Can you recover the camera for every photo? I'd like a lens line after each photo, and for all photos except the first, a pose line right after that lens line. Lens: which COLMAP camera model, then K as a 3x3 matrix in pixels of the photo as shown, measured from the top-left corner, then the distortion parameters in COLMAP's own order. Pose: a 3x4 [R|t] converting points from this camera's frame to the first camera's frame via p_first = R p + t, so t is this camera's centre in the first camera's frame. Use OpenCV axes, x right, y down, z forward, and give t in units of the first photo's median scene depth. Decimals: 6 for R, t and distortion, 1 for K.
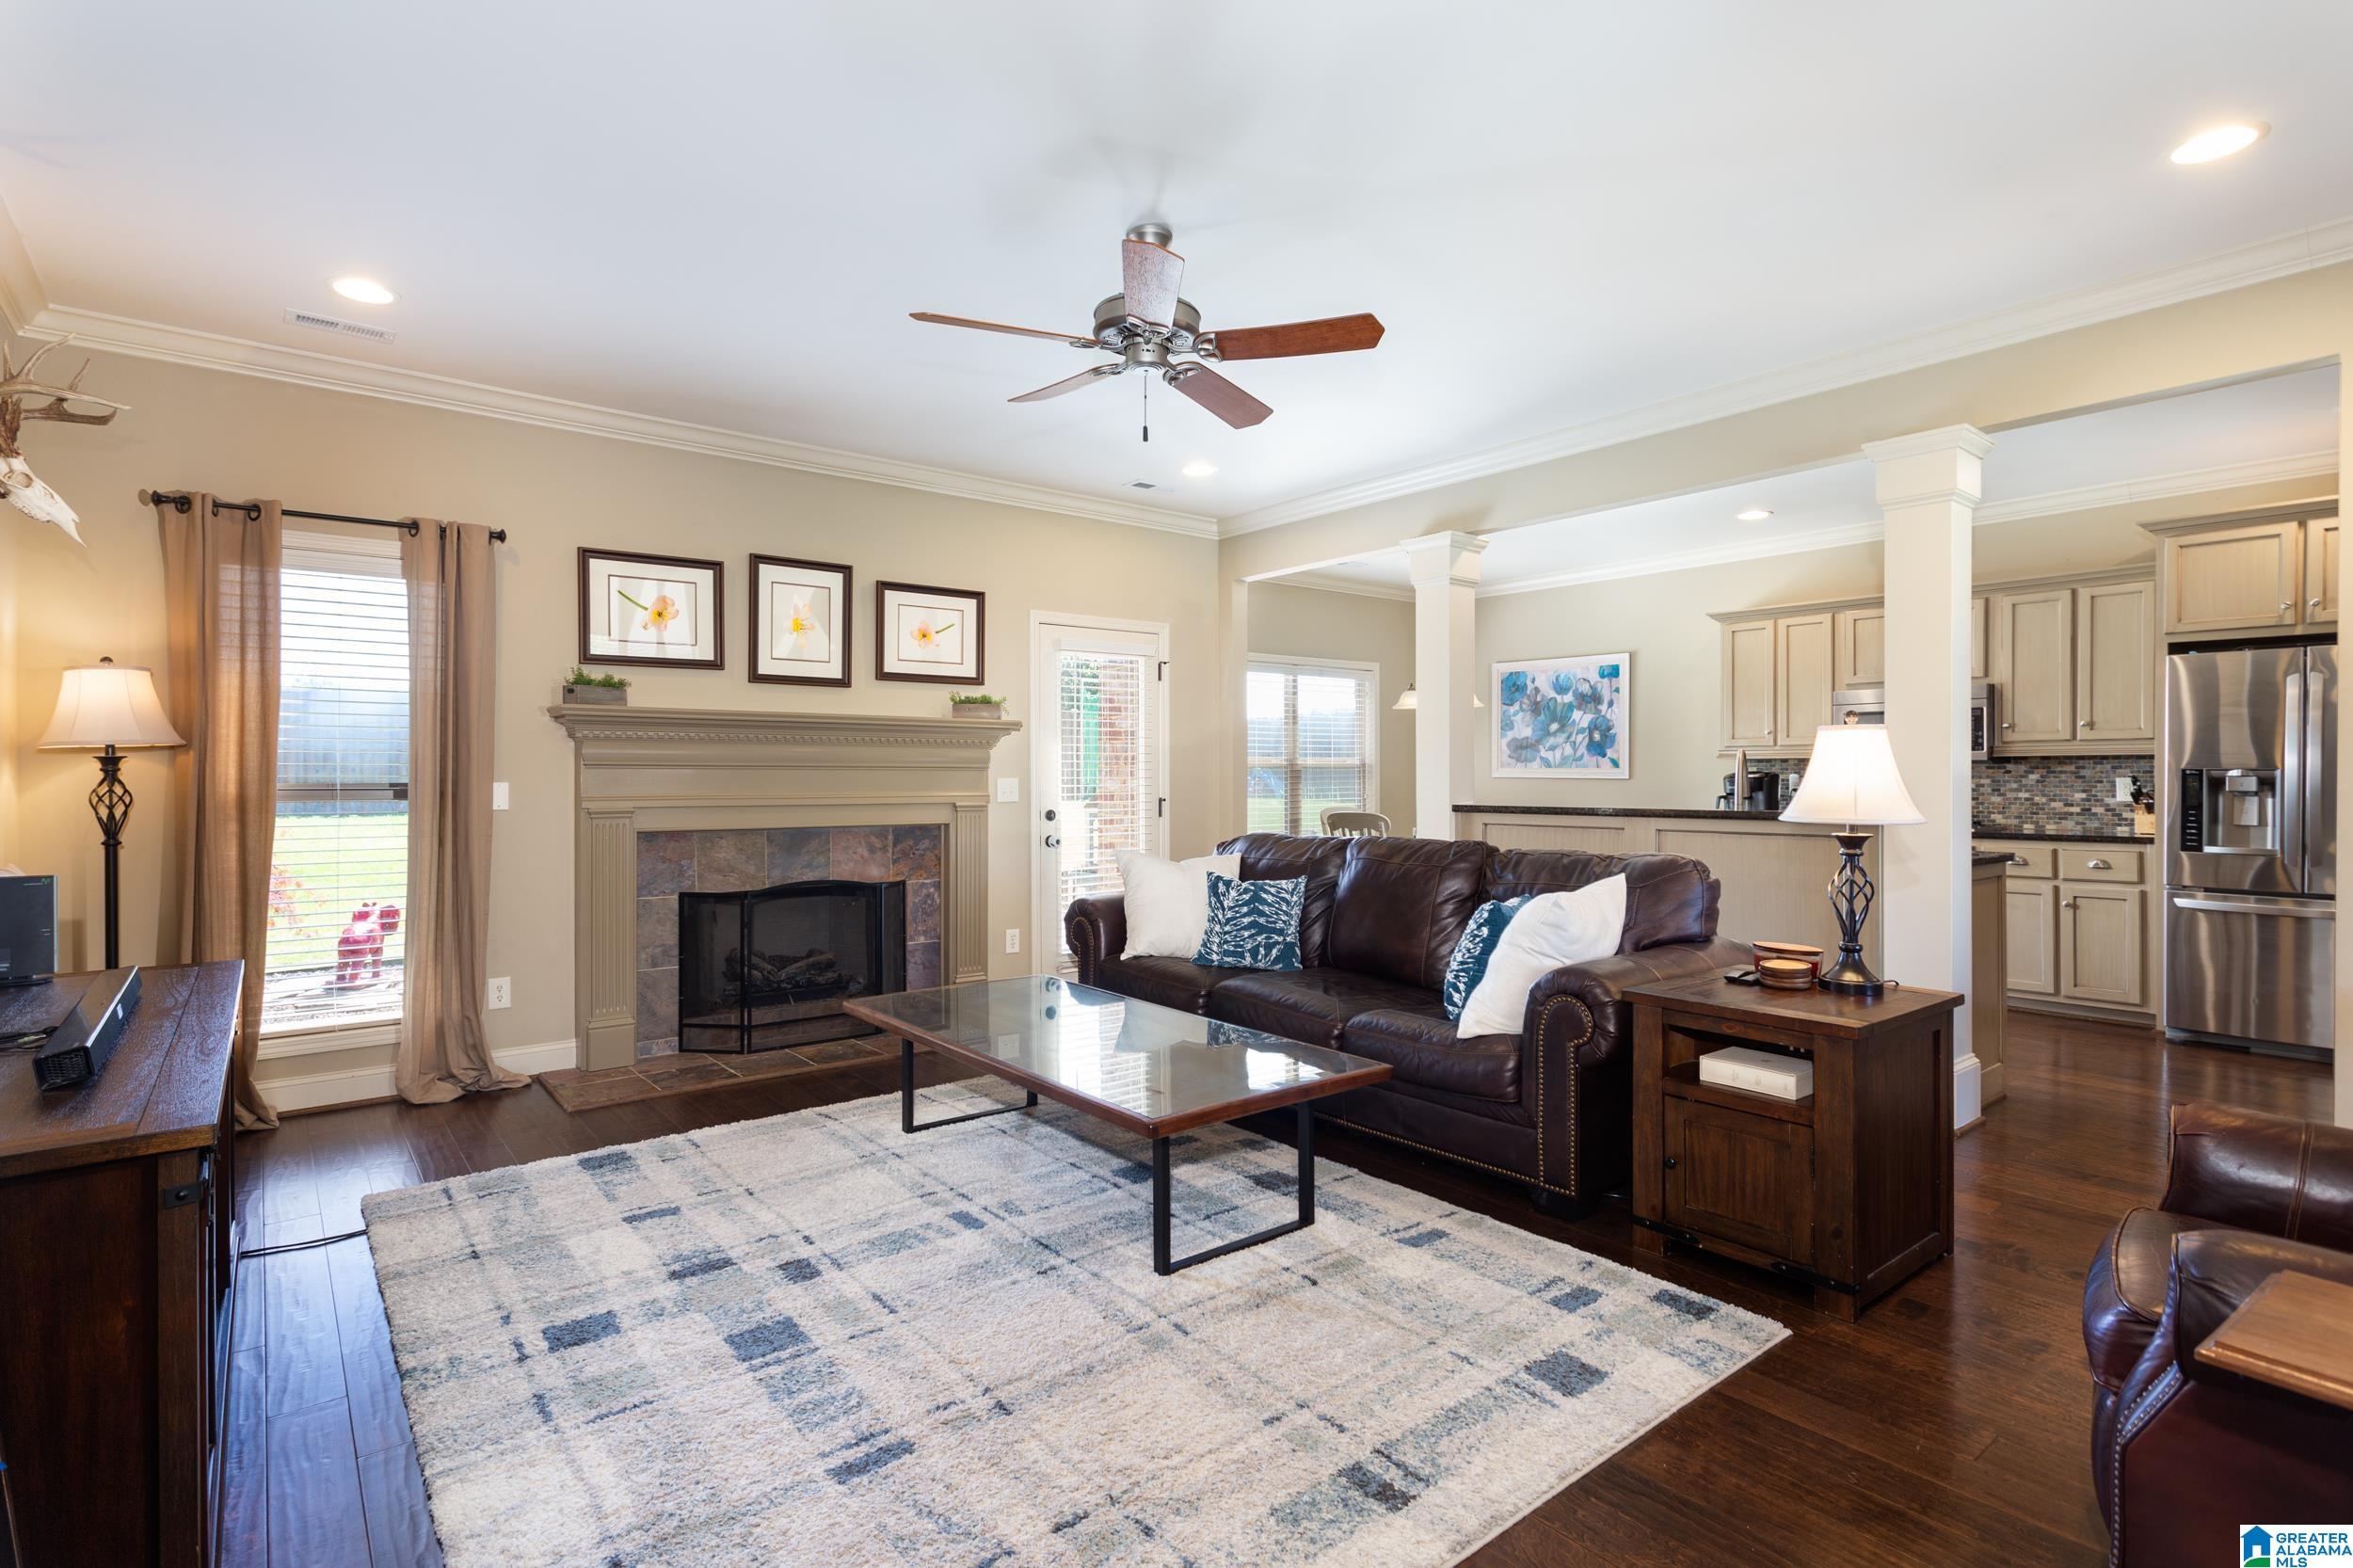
lens RADIAL K [[1151.1, 0, 1175.5], [0, 1151.1, 780.9], [0, 0, 1]] dist [0.000021, 0.000013]
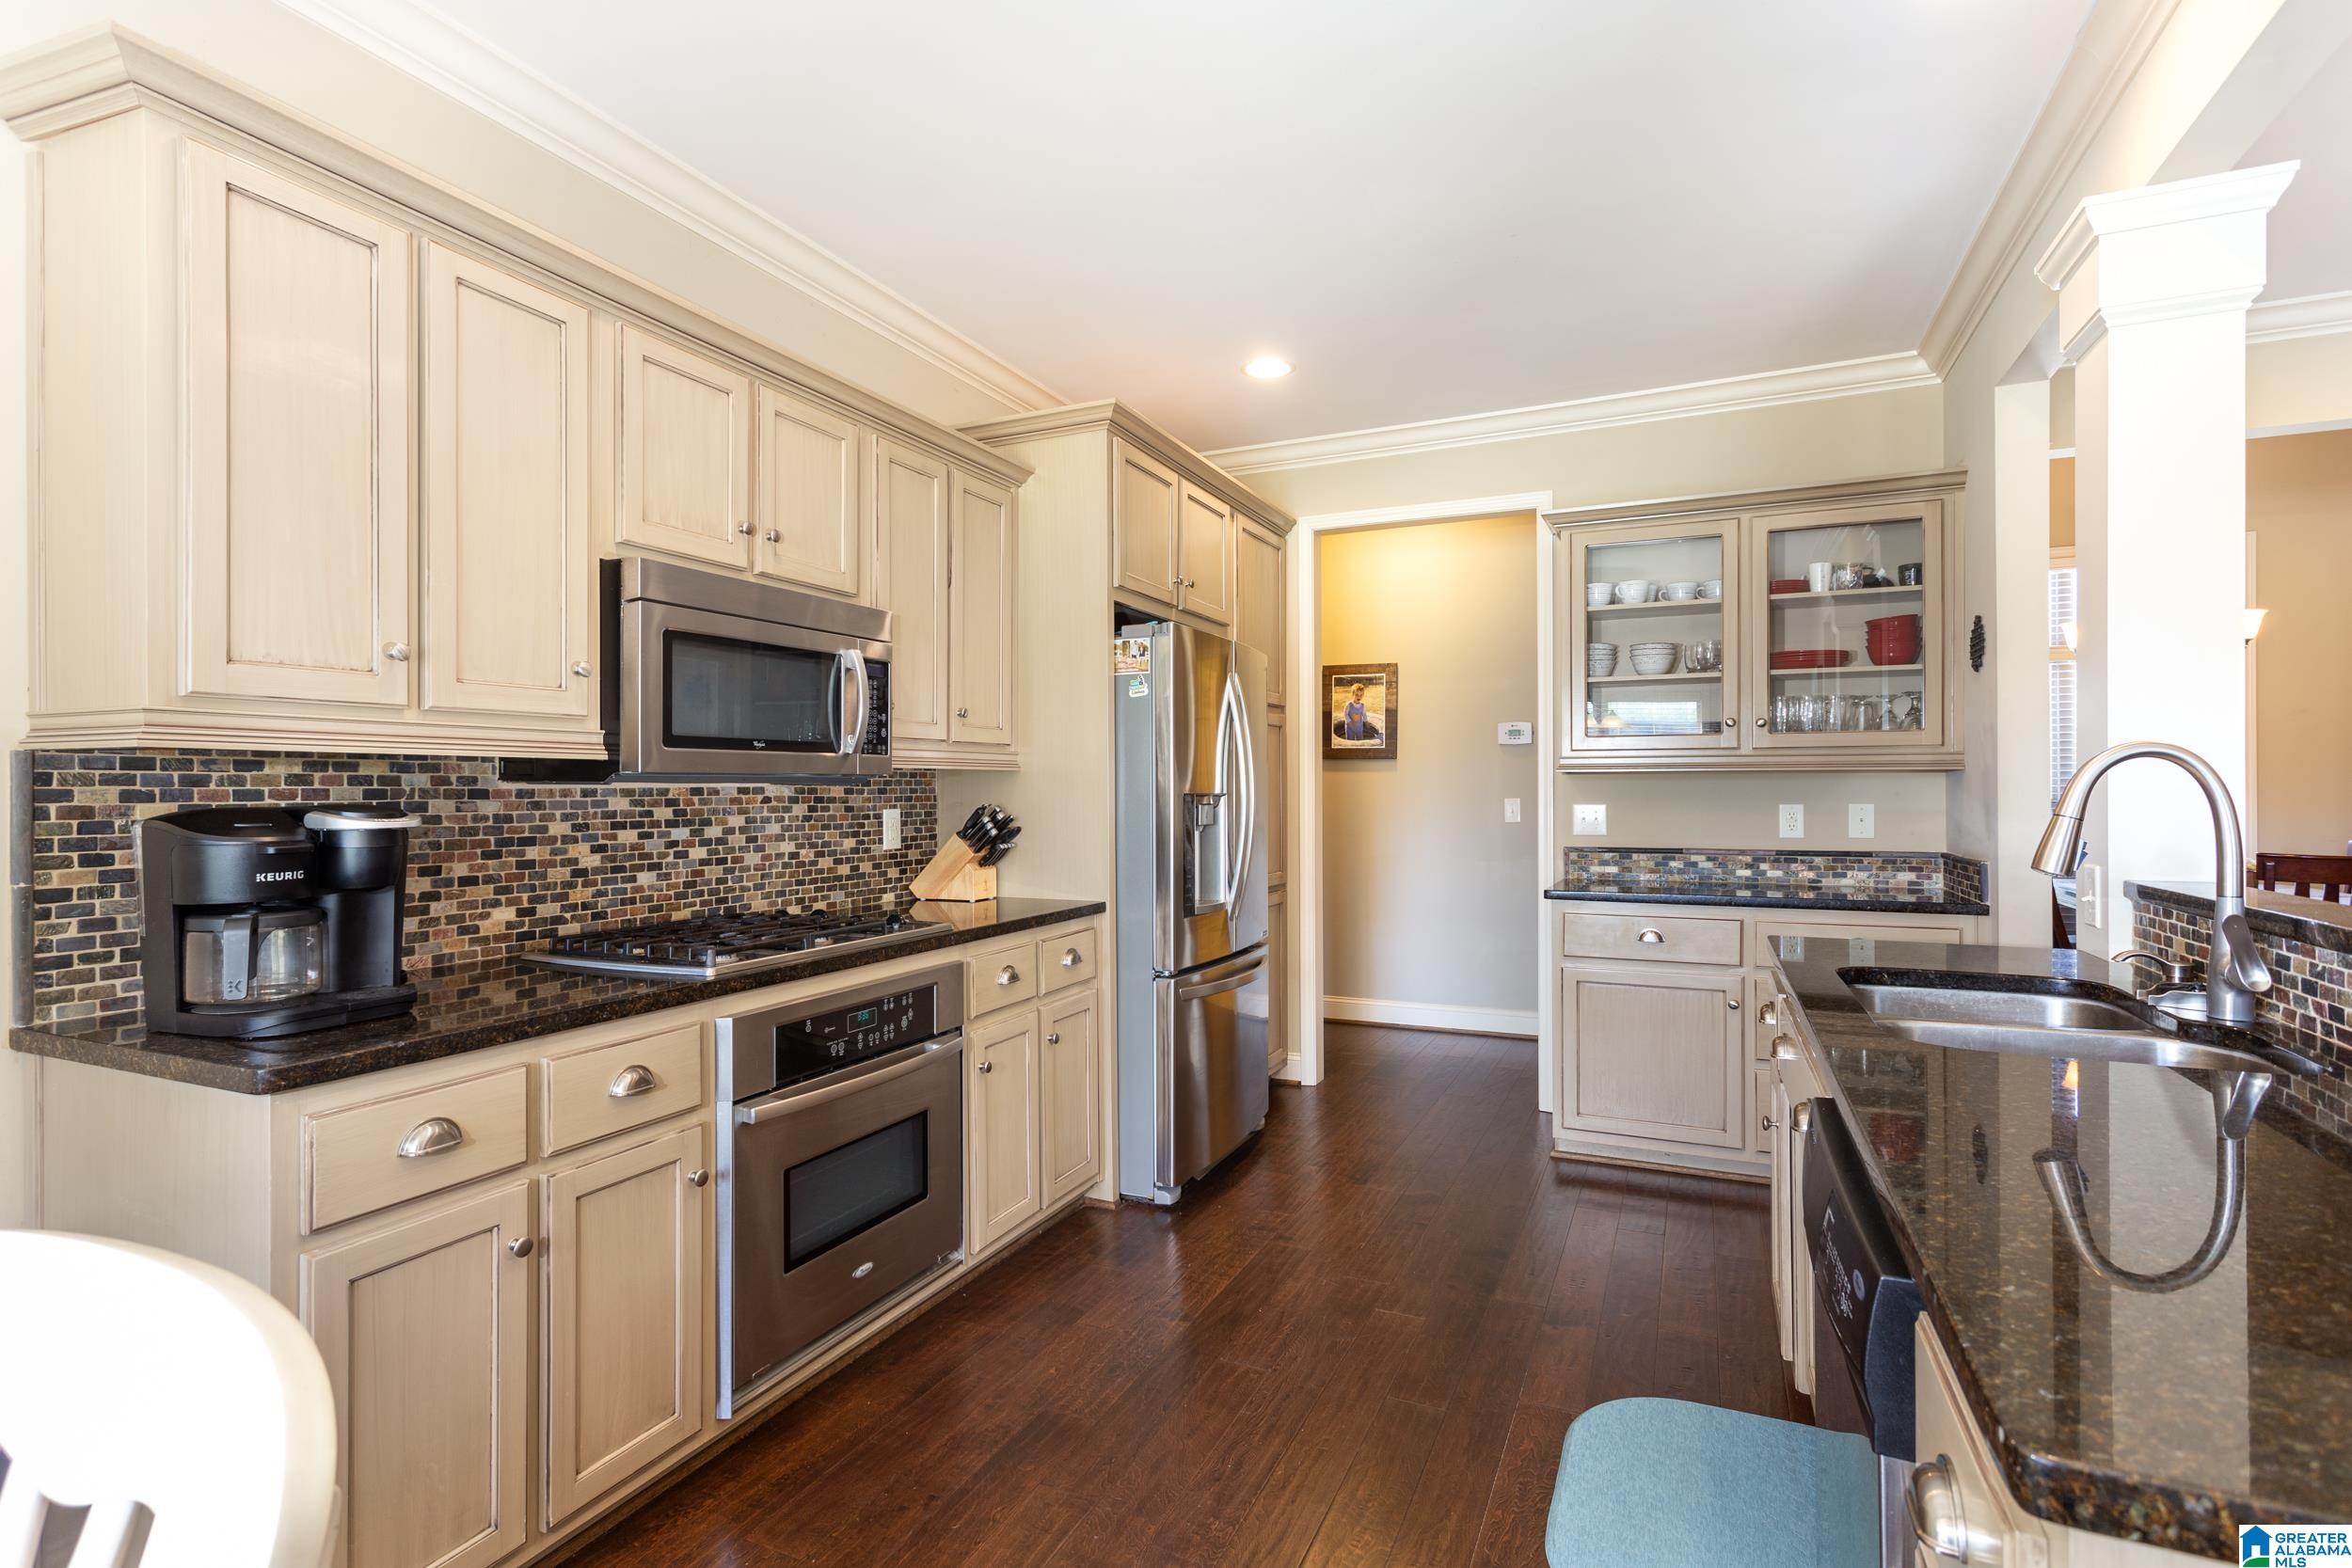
lens RADIAL K [[1150.6, 0, 1173.4], [0, 1150.6, 787.5], [0, 0, 1]] dist [0.000021, 0.000013]
pose [[-0.458822, 0.004835, 0.888515, 0.237618], [0.004367, 0.999985, -0.003187, -0.010903], [-0.888517, 0.002418, -0.458837, 1.115820]]
